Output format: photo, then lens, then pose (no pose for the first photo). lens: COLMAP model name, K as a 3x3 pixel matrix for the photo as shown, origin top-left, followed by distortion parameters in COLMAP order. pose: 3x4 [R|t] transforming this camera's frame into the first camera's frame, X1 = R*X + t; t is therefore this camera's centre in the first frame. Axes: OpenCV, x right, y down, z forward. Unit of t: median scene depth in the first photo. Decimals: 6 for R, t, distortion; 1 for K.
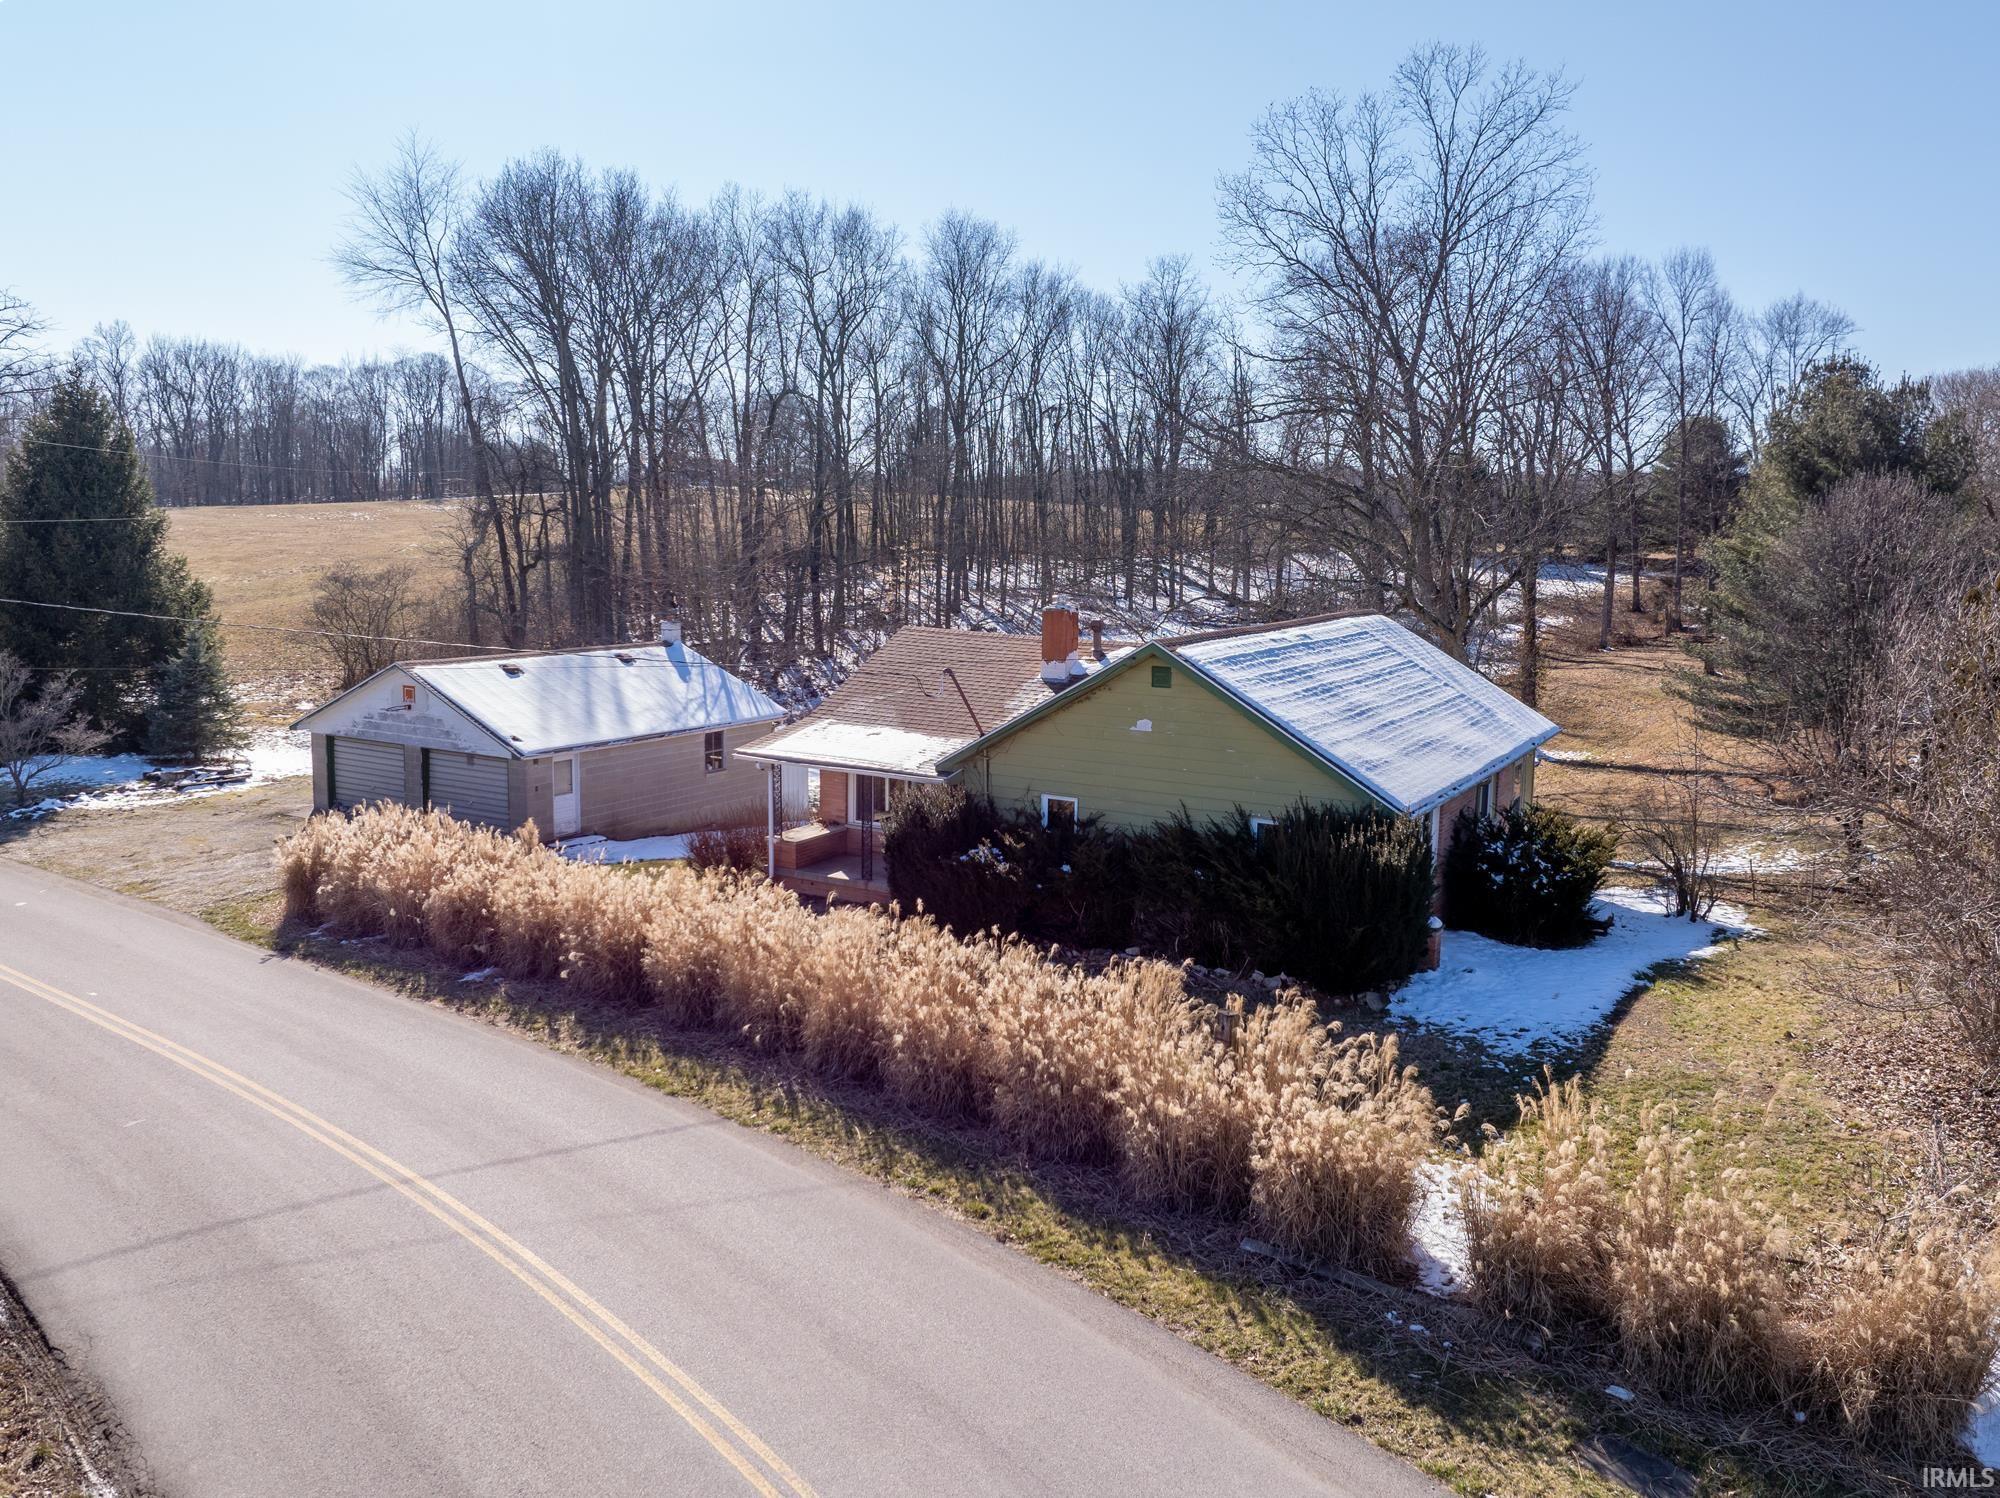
lens RADIAL K [[1510.1, 0, 1029.5], [0, 1510.1, 718.5], [0, 0, 1]] dist [-0.033468, -0.002546]
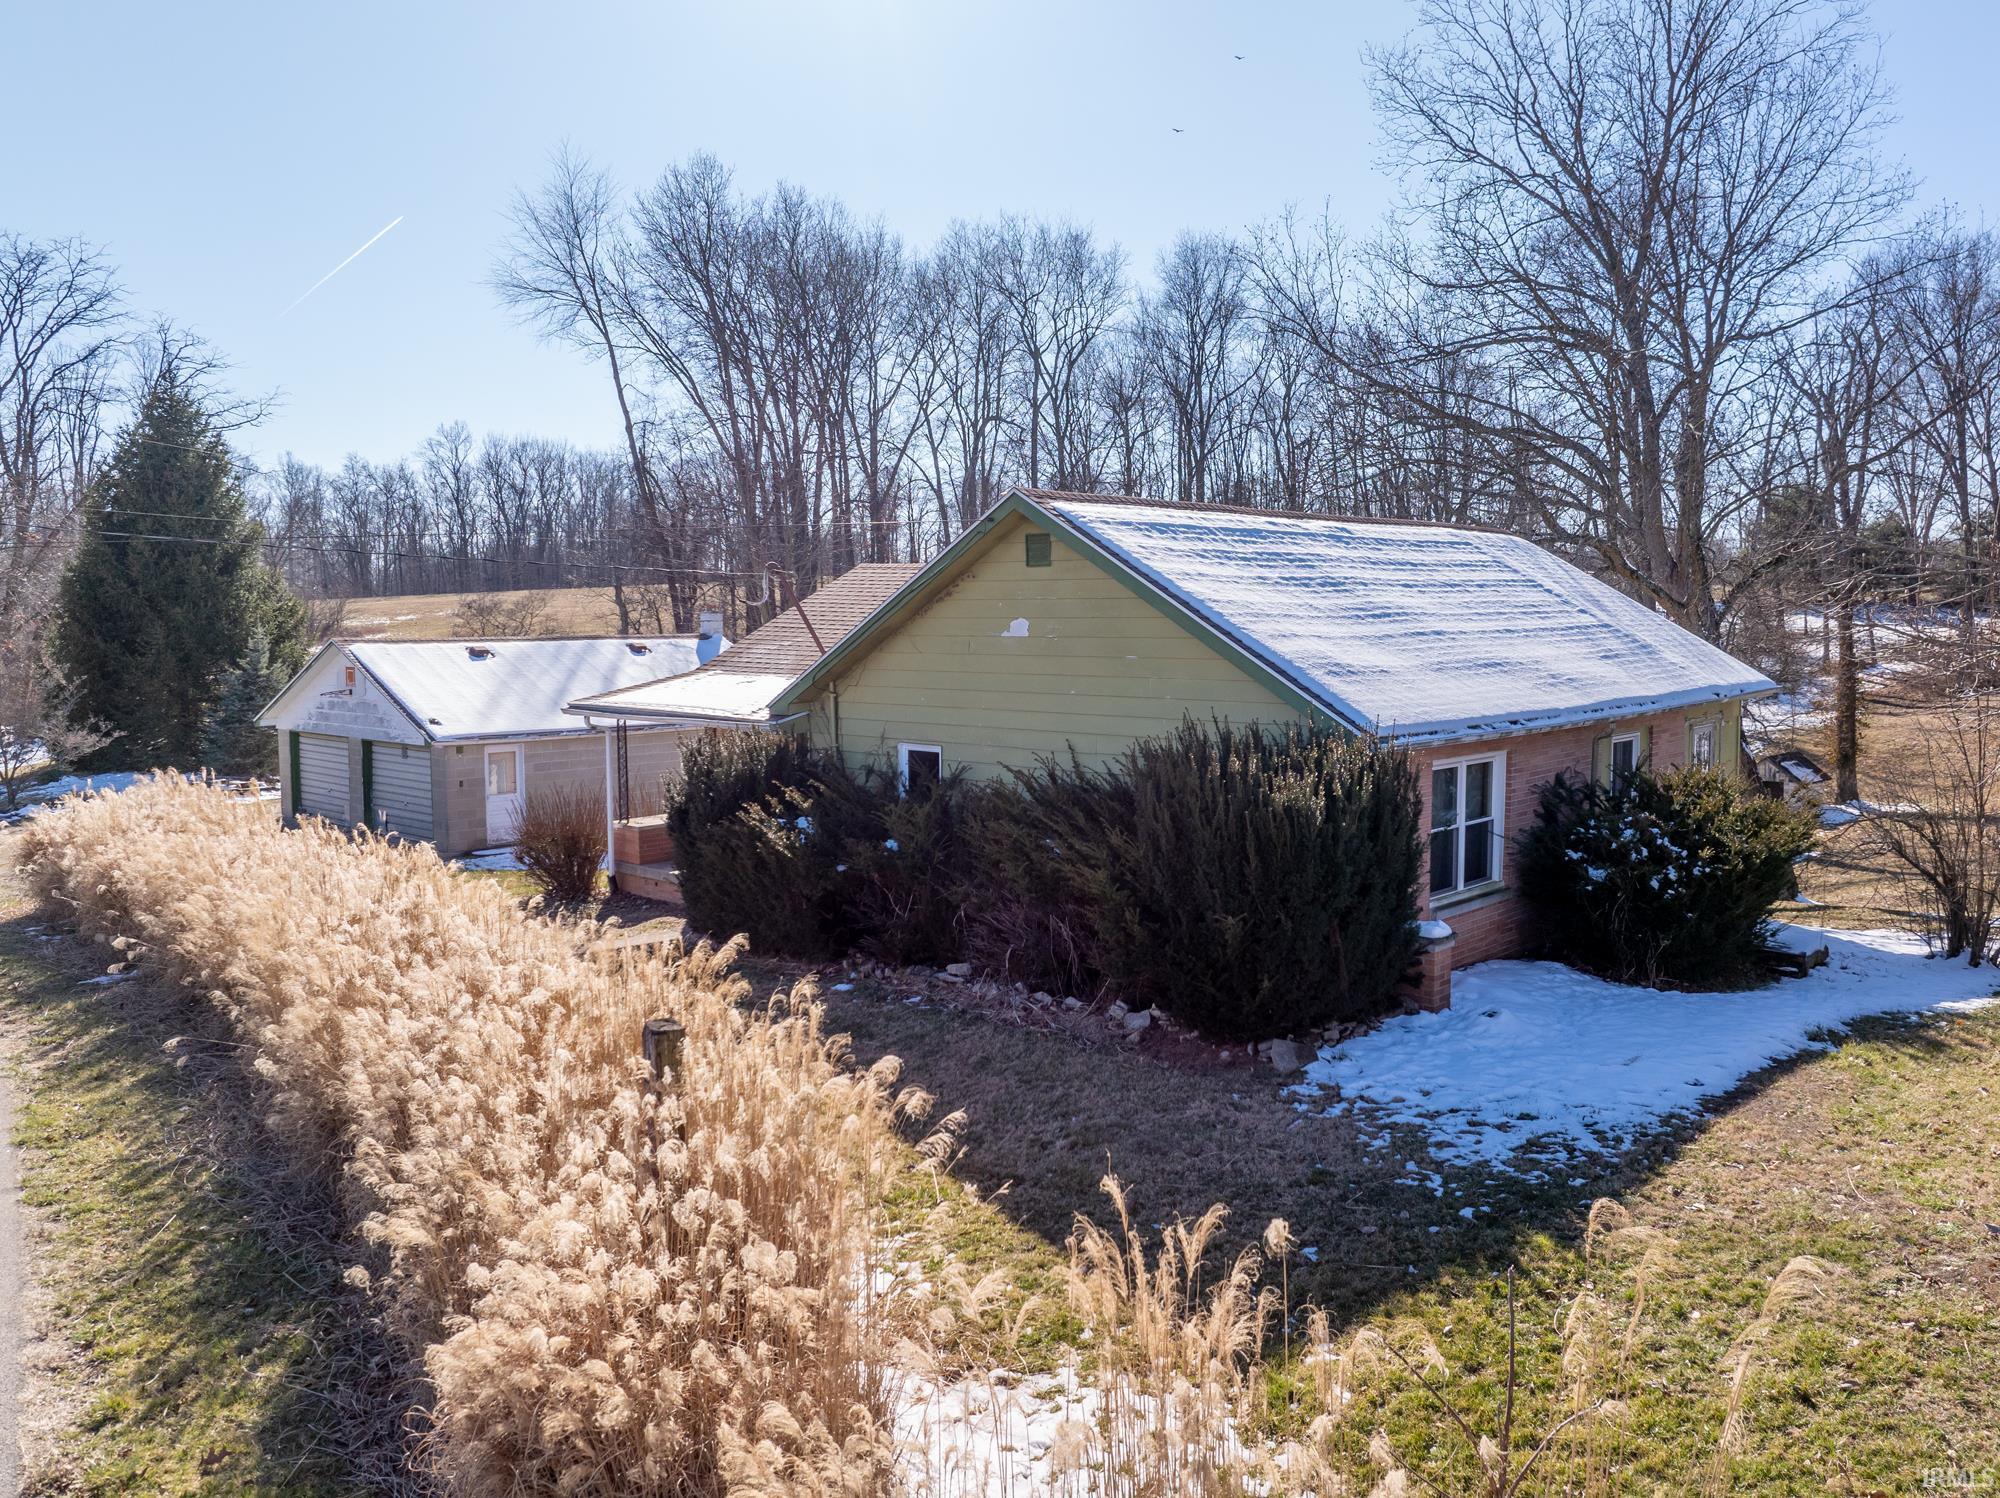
lens RADIAL K [[1508.9, 0, 1049.7], [0, 1508.9, 743.9], [0, 0, 1]] dist [-0.044243, 0.013266]
pose [[0.979387, -0.002326, -0.201977, 0.181993], [-0.006527, 0.999047, -0.043154, 0.068279], [0.201885, 0.043582, 0.978439, 0.303647]]
